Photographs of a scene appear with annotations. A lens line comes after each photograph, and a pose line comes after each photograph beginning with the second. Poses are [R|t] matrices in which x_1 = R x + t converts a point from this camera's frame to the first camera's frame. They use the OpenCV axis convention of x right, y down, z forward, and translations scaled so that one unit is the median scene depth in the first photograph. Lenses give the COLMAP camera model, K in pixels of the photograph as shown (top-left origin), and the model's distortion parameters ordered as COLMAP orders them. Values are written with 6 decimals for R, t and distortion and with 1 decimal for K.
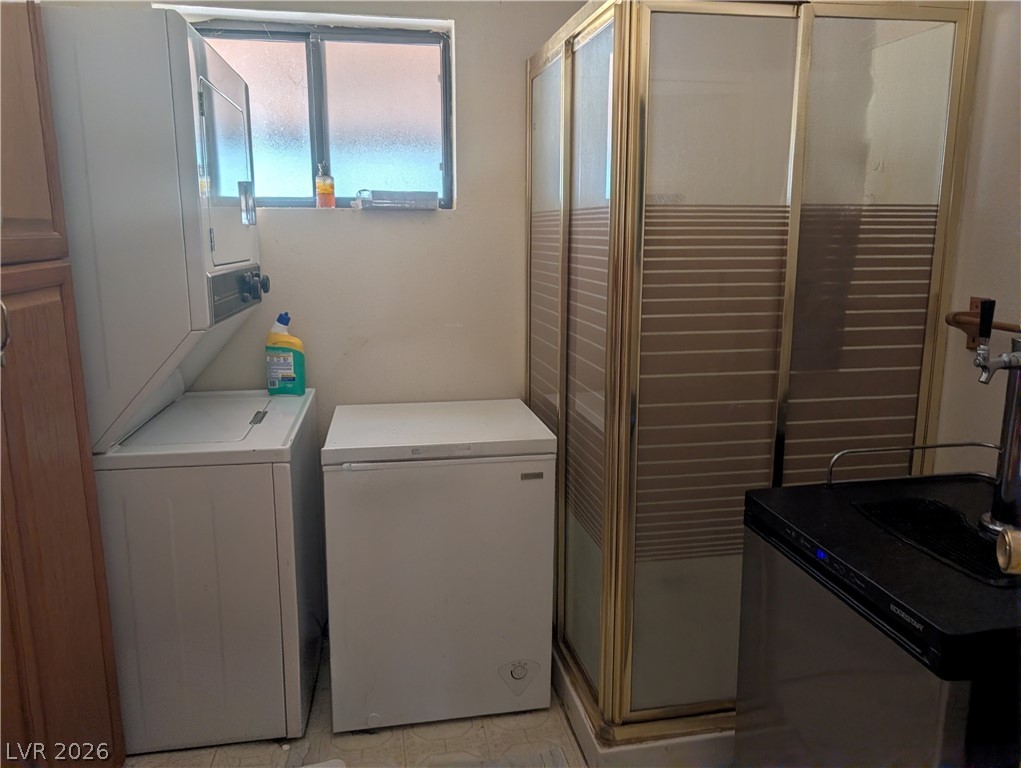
lens RADIAL K [[743.5, 0, 508.2], [0, 743.5, 376.6], [0, 0, 1]] dist [-0.008141, 0.002313]
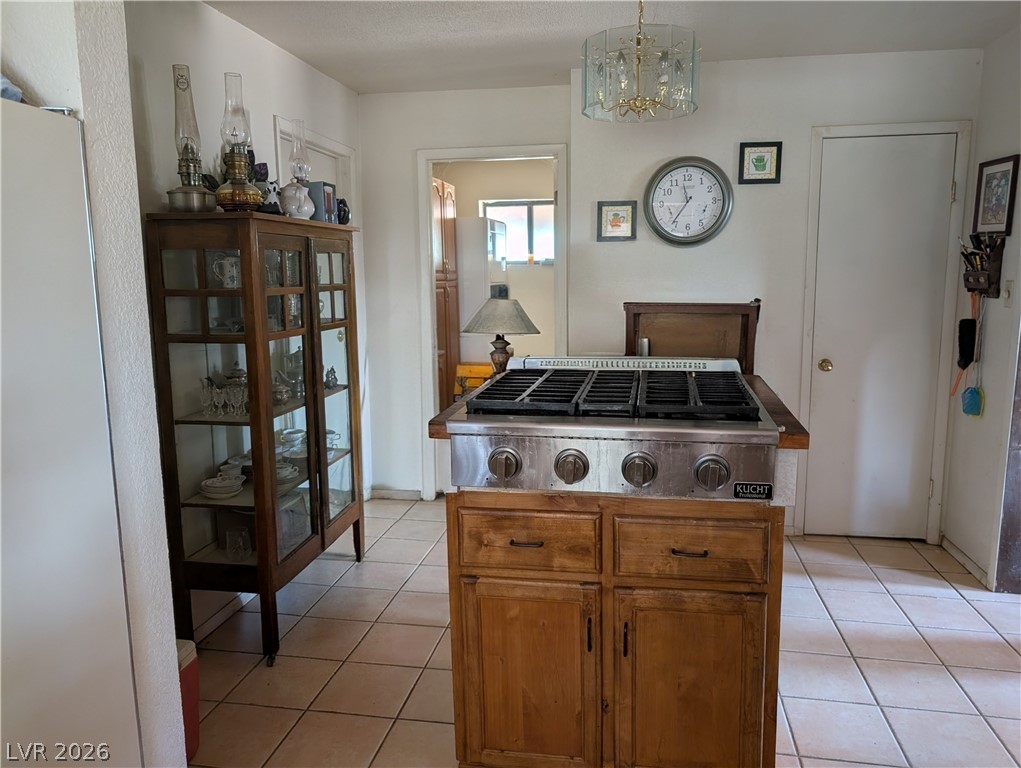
lens RADIAL K [[743.5, 0, 511.4], [0, 743.5, 383.6], [0, 0, 1]] dist [-0.008141, 0.002313]
pose [[0.939652, 0.040039, -0.339782, 0.698059], [-0.054768, 0.997925, -0.033865, 0.340563], [0.337721, 0.050431, 0.939894, -1.737519]]
